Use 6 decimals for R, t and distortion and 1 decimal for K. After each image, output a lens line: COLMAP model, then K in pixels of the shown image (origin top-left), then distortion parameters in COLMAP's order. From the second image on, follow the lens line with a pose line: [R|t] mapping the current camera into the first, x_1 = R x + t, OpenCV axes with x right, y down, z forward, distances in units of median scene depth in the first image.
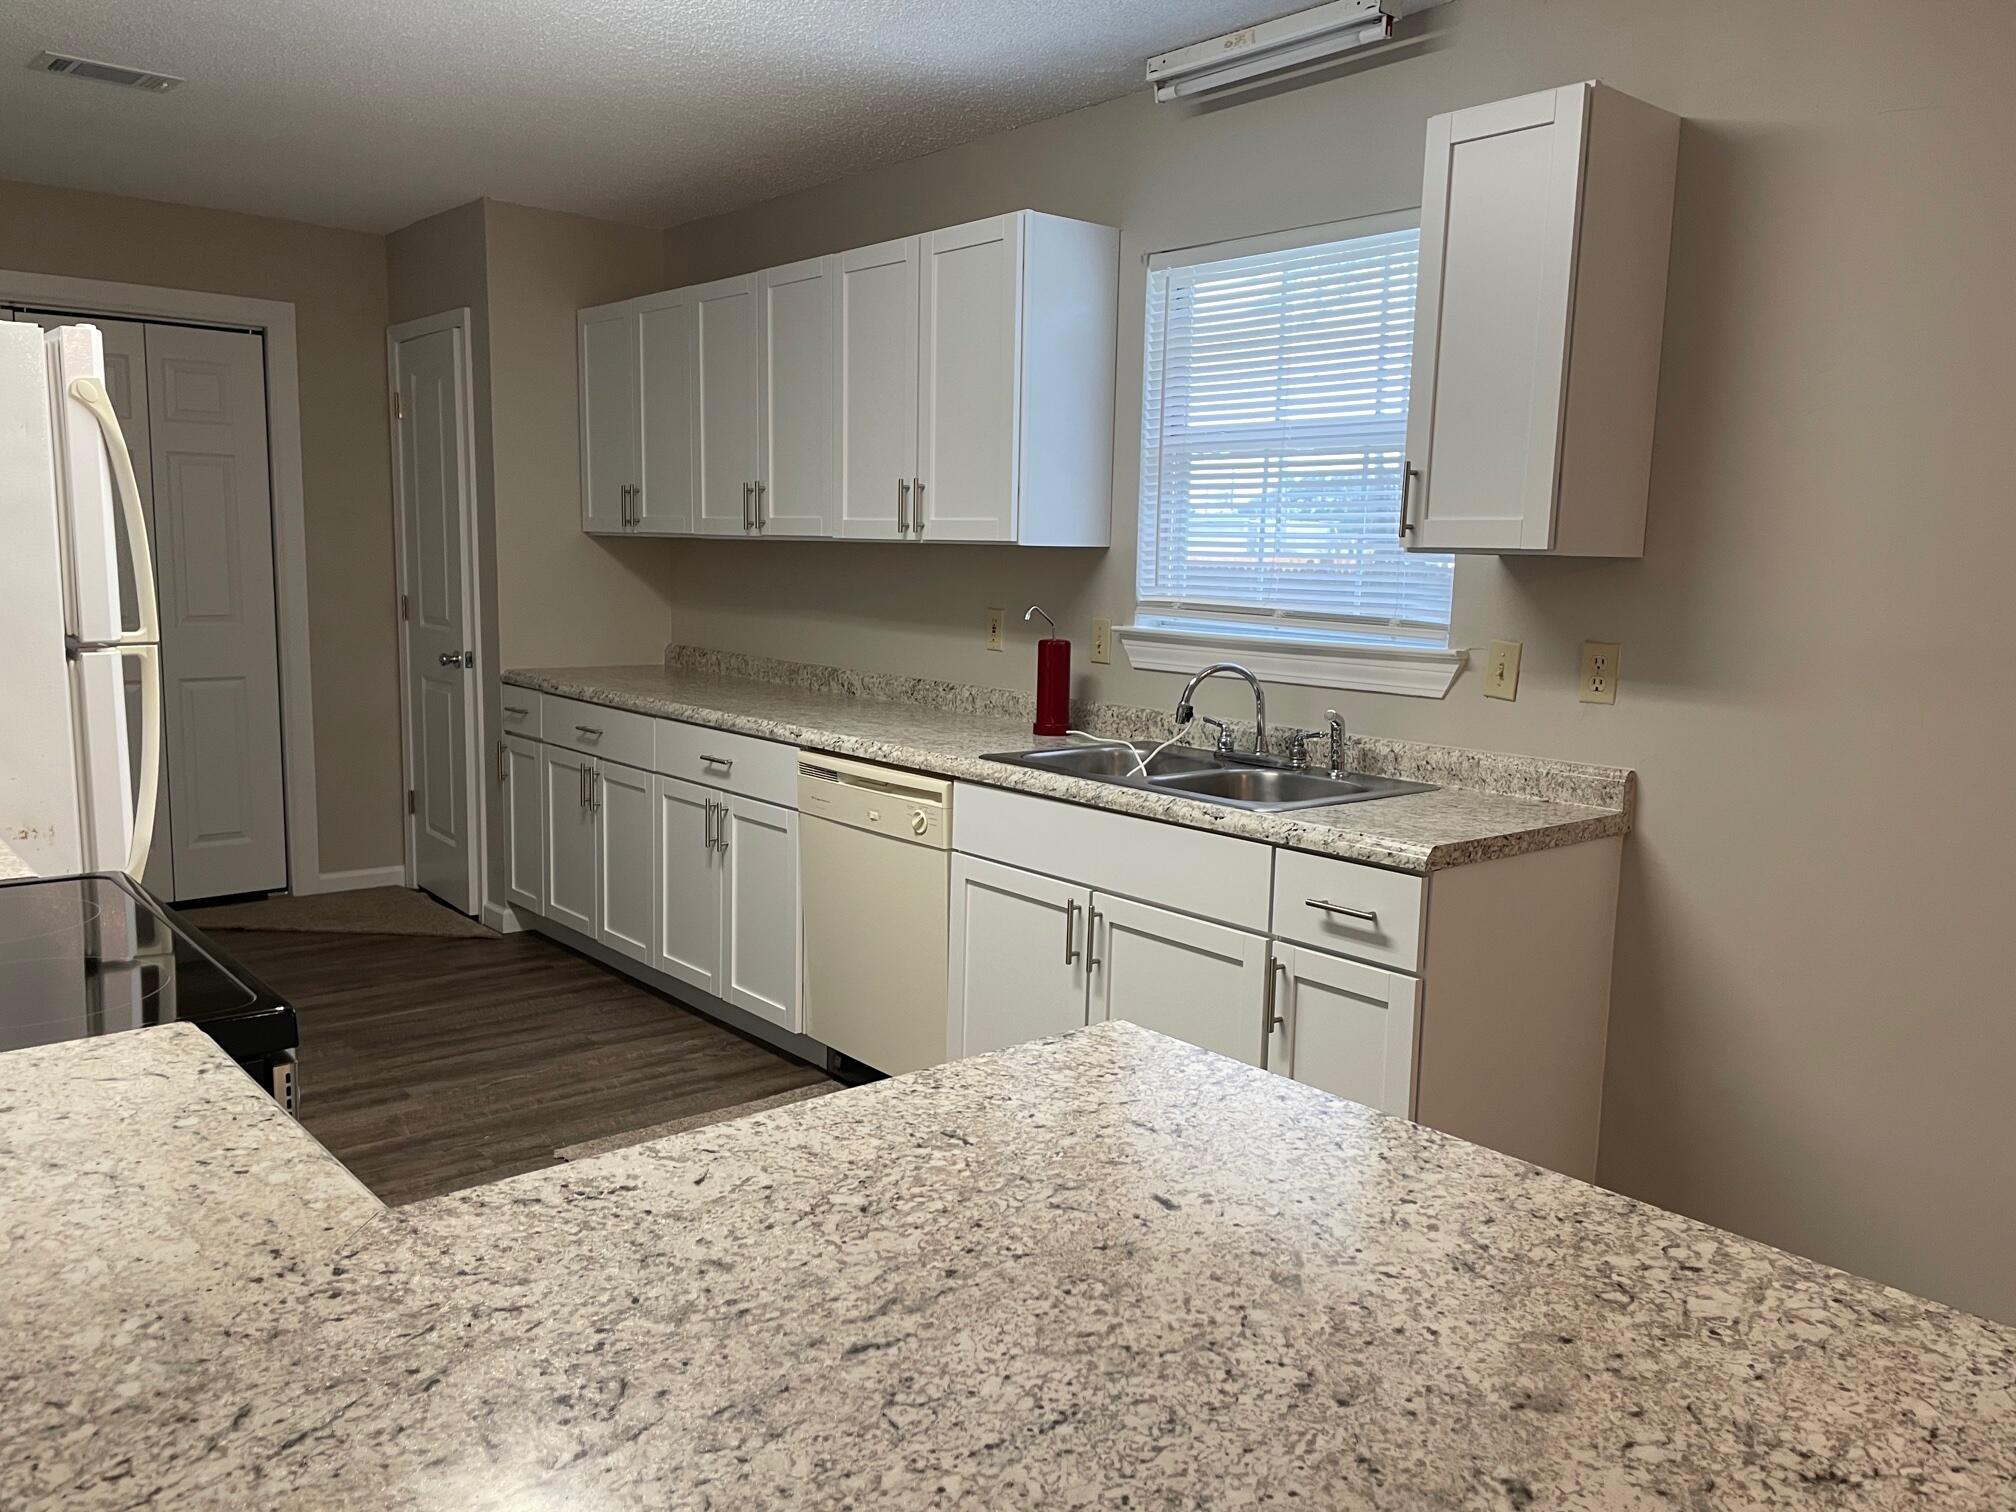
lens RADIAL K [[1512.8, 0, 1008.0], [0, 1512.8, 756.0], [0, 0, 1]] dist [0.091100, -0.114788]
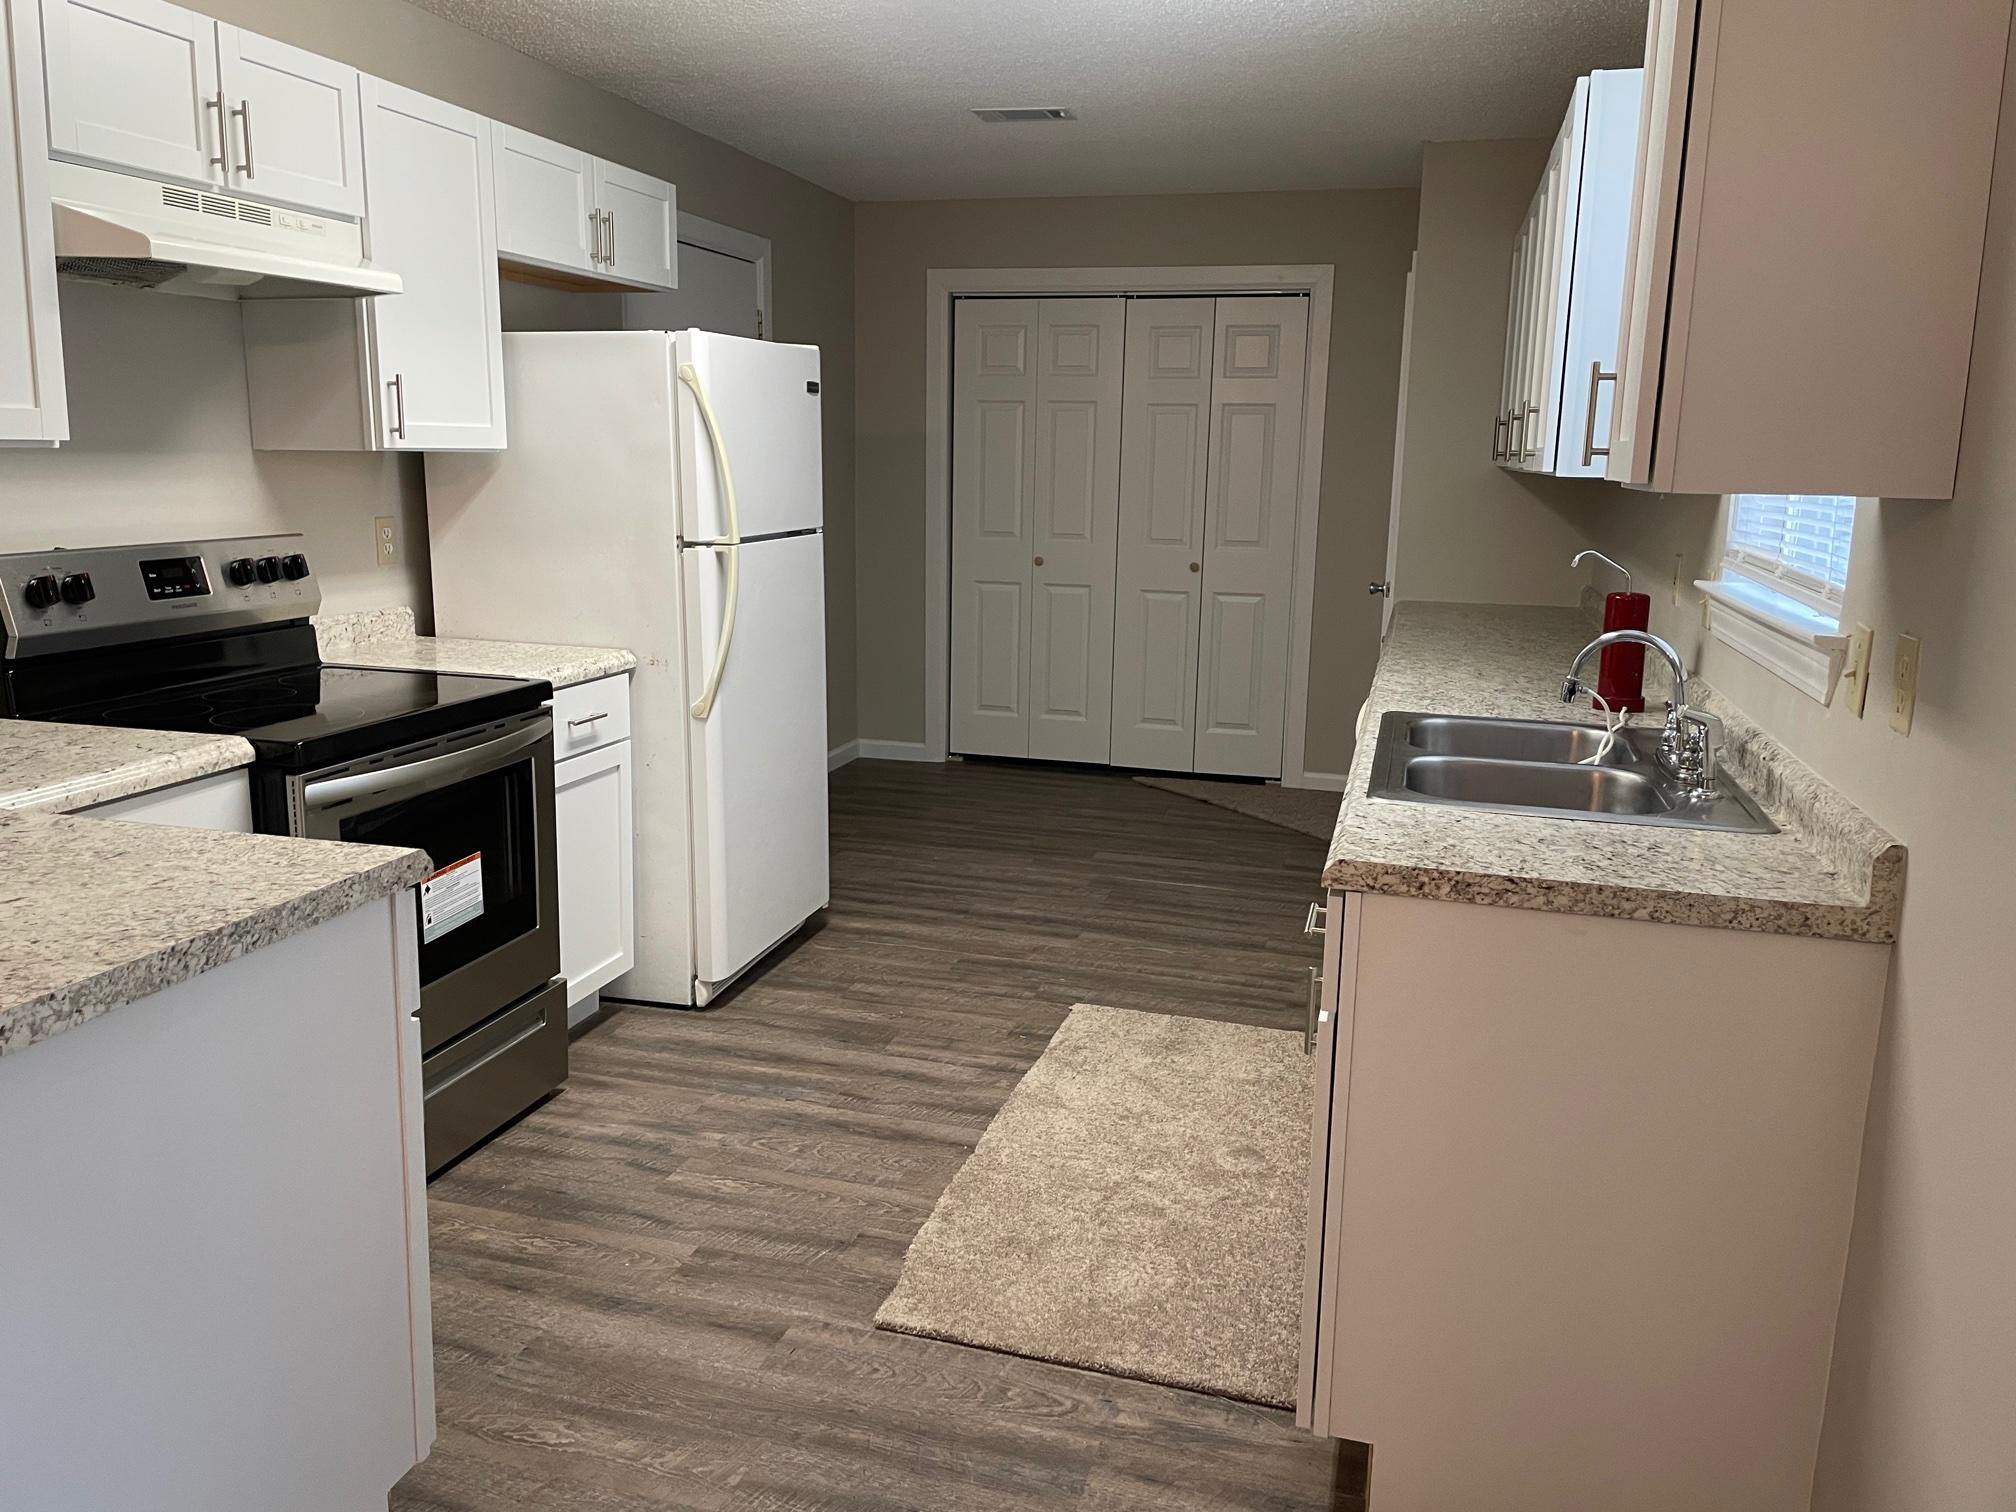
lens RADIAL K [[1512.8, 0, 1008.0], [0, 1512.8, 756.0], [0, 0, 1]] dist [0.091100, -0.114788]
pose [[0.560191, 0.151074, -0.814471, 0.509331], [-0.119938, 0.987660, 0.100706, -0.032970], [0.819635, 0.041271, 0.571398, 0.251427]]
